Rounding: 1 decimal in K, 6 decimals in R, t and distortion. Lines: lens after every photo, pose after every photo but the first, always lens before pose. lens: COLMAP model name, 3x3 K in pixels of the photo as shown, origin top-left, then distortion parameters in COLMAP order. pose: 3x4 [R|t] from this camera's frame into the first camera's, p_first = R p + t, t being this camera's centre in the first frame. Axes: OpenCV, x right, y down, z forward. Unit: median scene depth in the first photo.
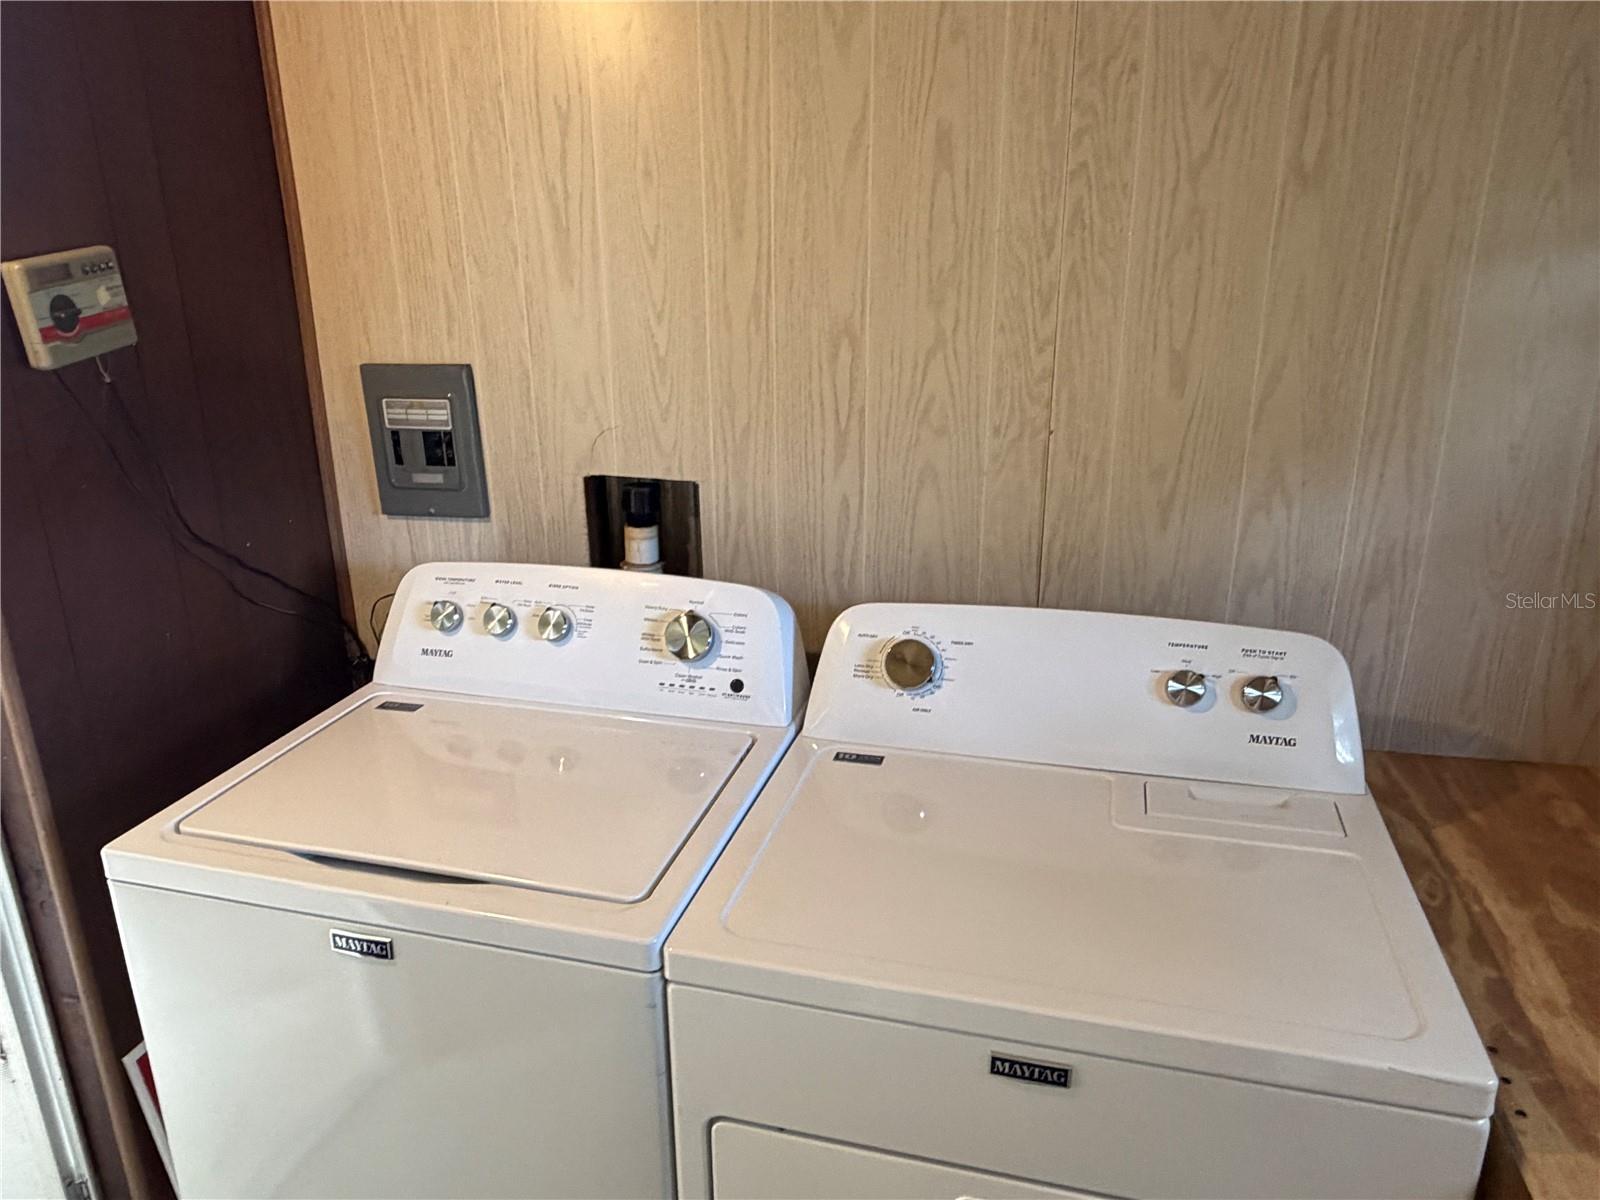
lens RADIAL K [[1108.8, 0, 800.7], [0, 1108.8, 606.3], [0, 0, 1]] dist [0.019685, -0.001198]
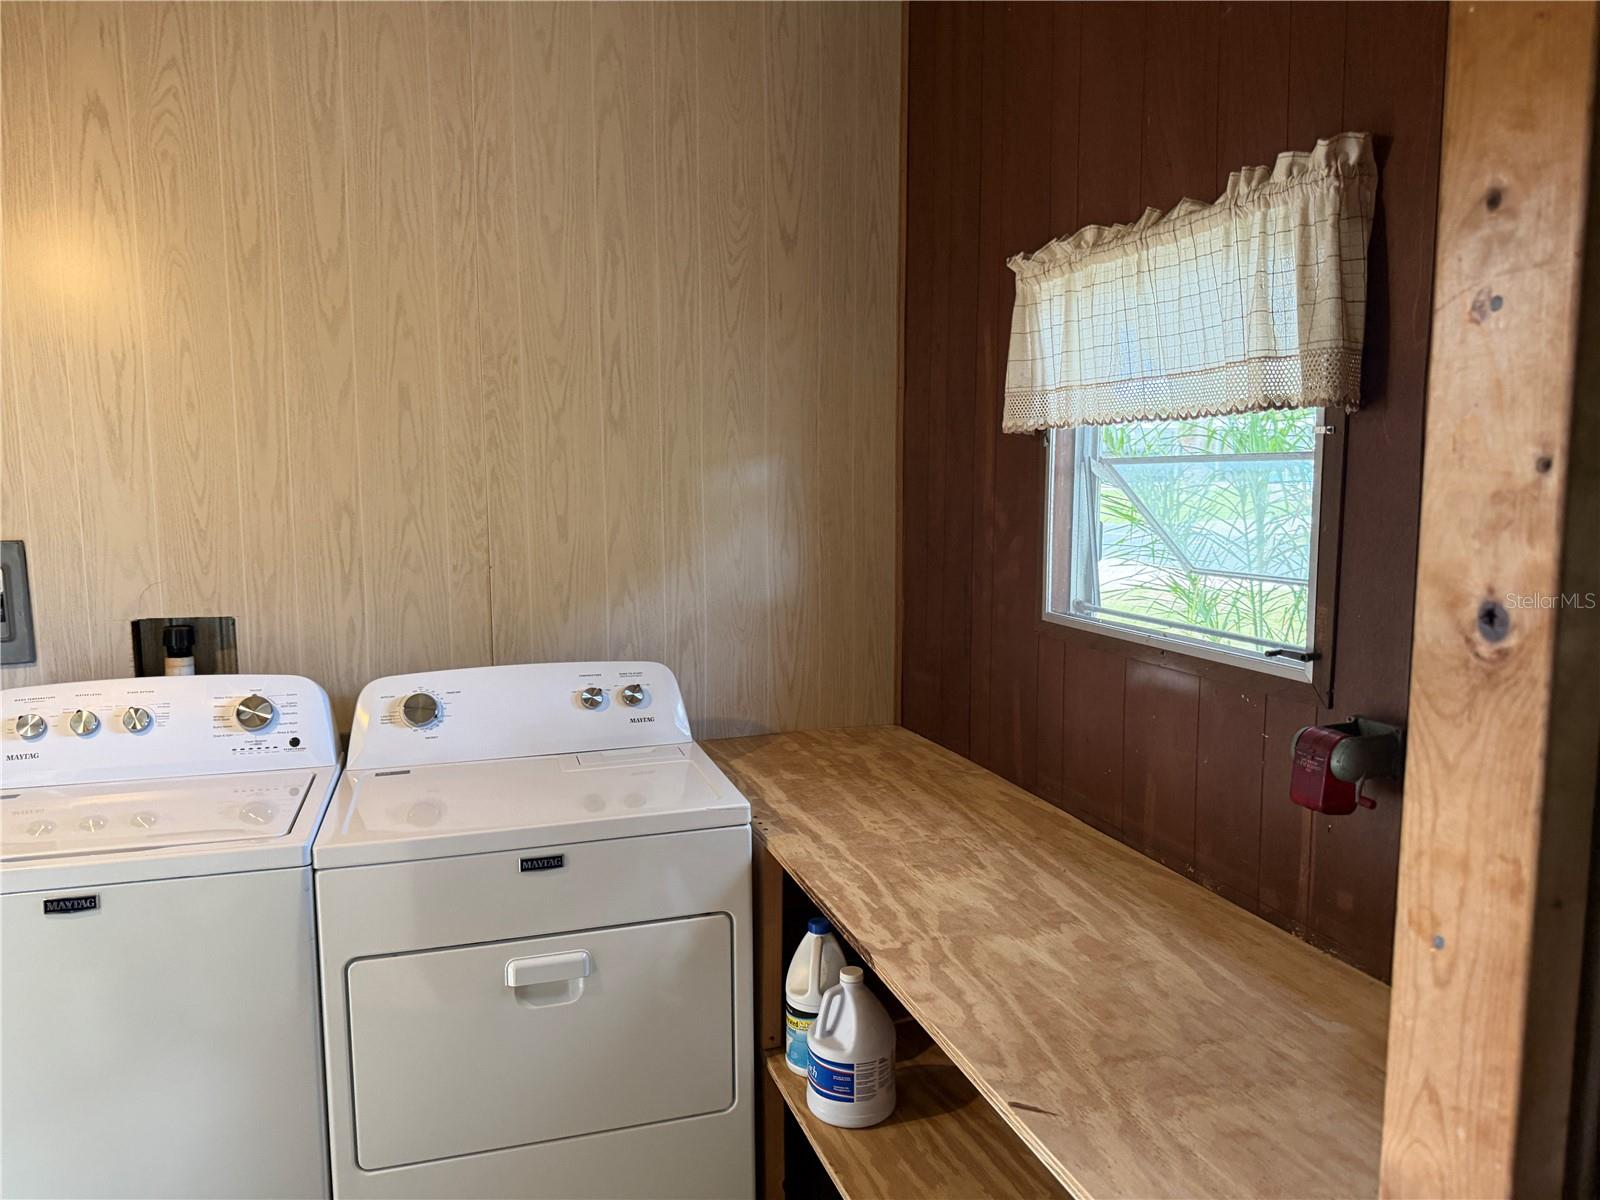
lens RADIAL K [[1121.7, 0, 818.4], [0, 1121.7, 605.0], [0, 0, 1]] dist [-0.001059, -0.005645]
pose [[0.839730, -0.051561, 0.540550, -0.258460], [0.167758, 0.971417, -0.167948, 0.251468], [-0.516440, 0.231713, 0.824378, -0.575925]]
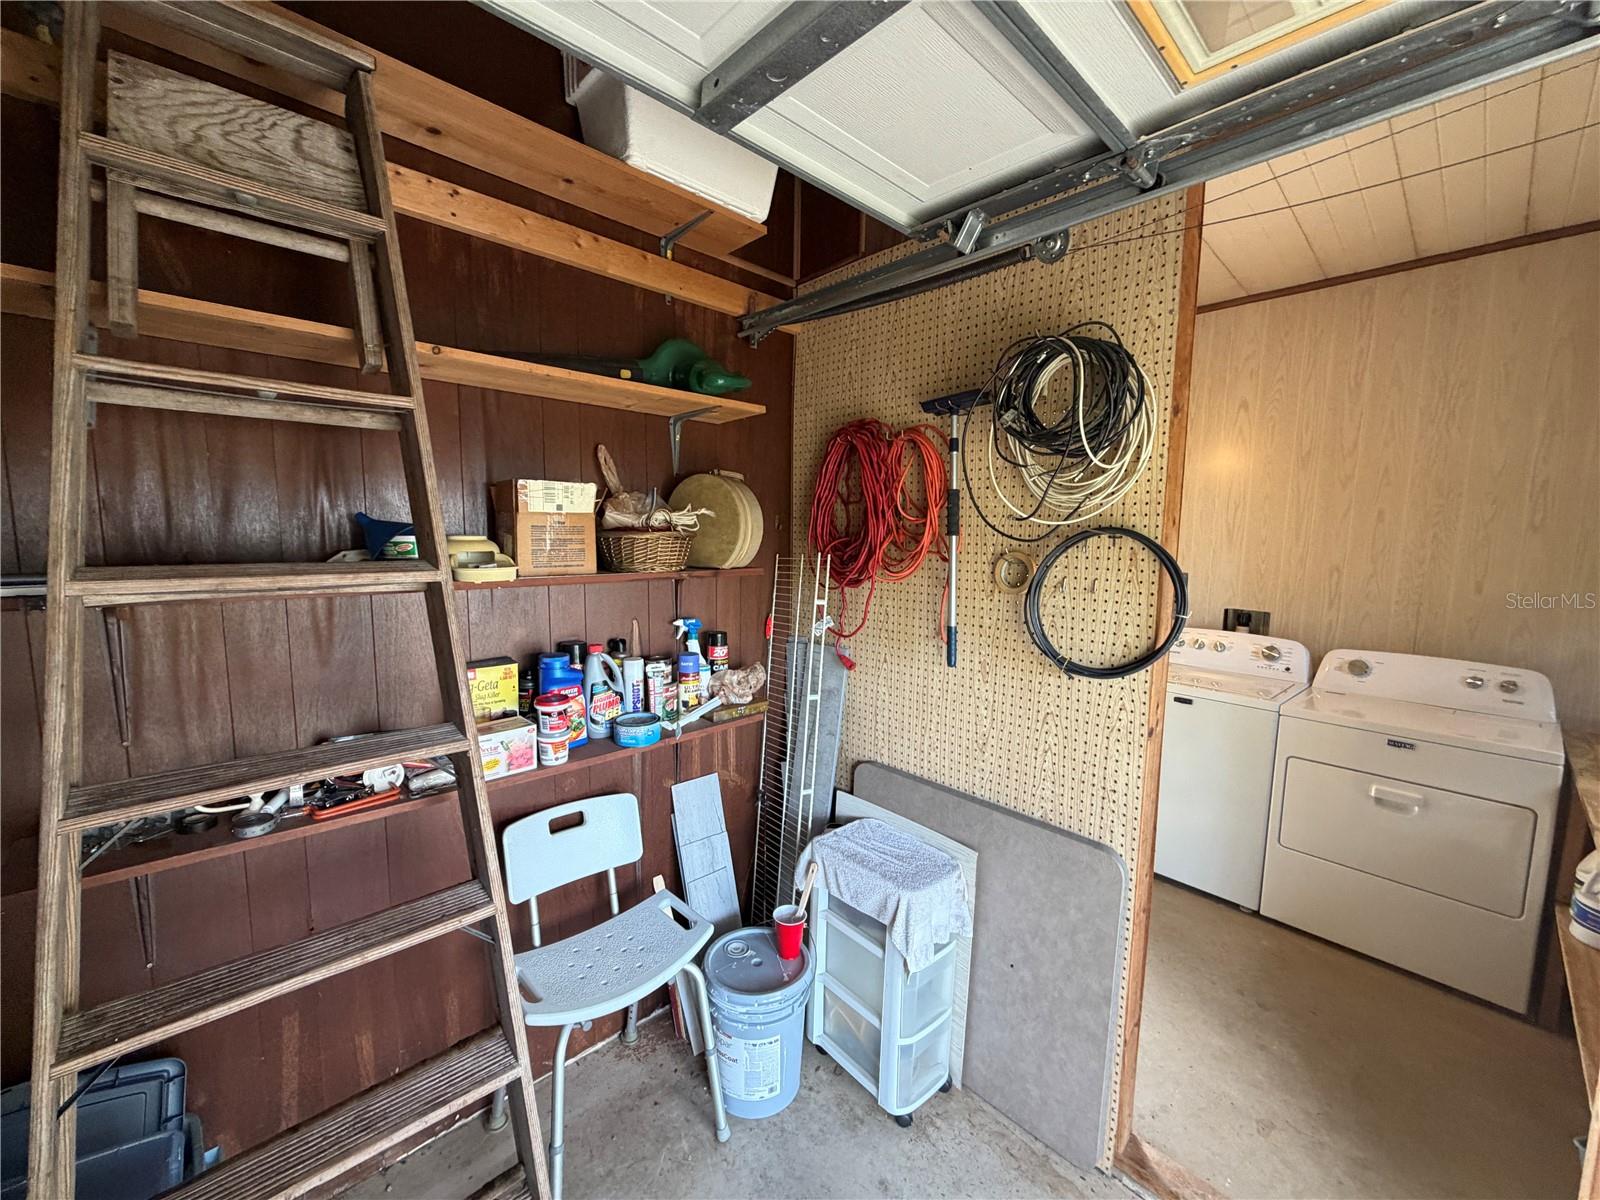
lens RADIAL K [[639.5, 0, 798.5], [0, 639.5, 603.4], [0, 0, 1]] dist [0.000889, 0.000732]
pose [[0.836656, 0.089220, -0.540413, -0.258778], [-0.198159, 0.969116, -0.146788, 0.440990], [0.510626, 0.229899, 0.828497, -1.339241]]
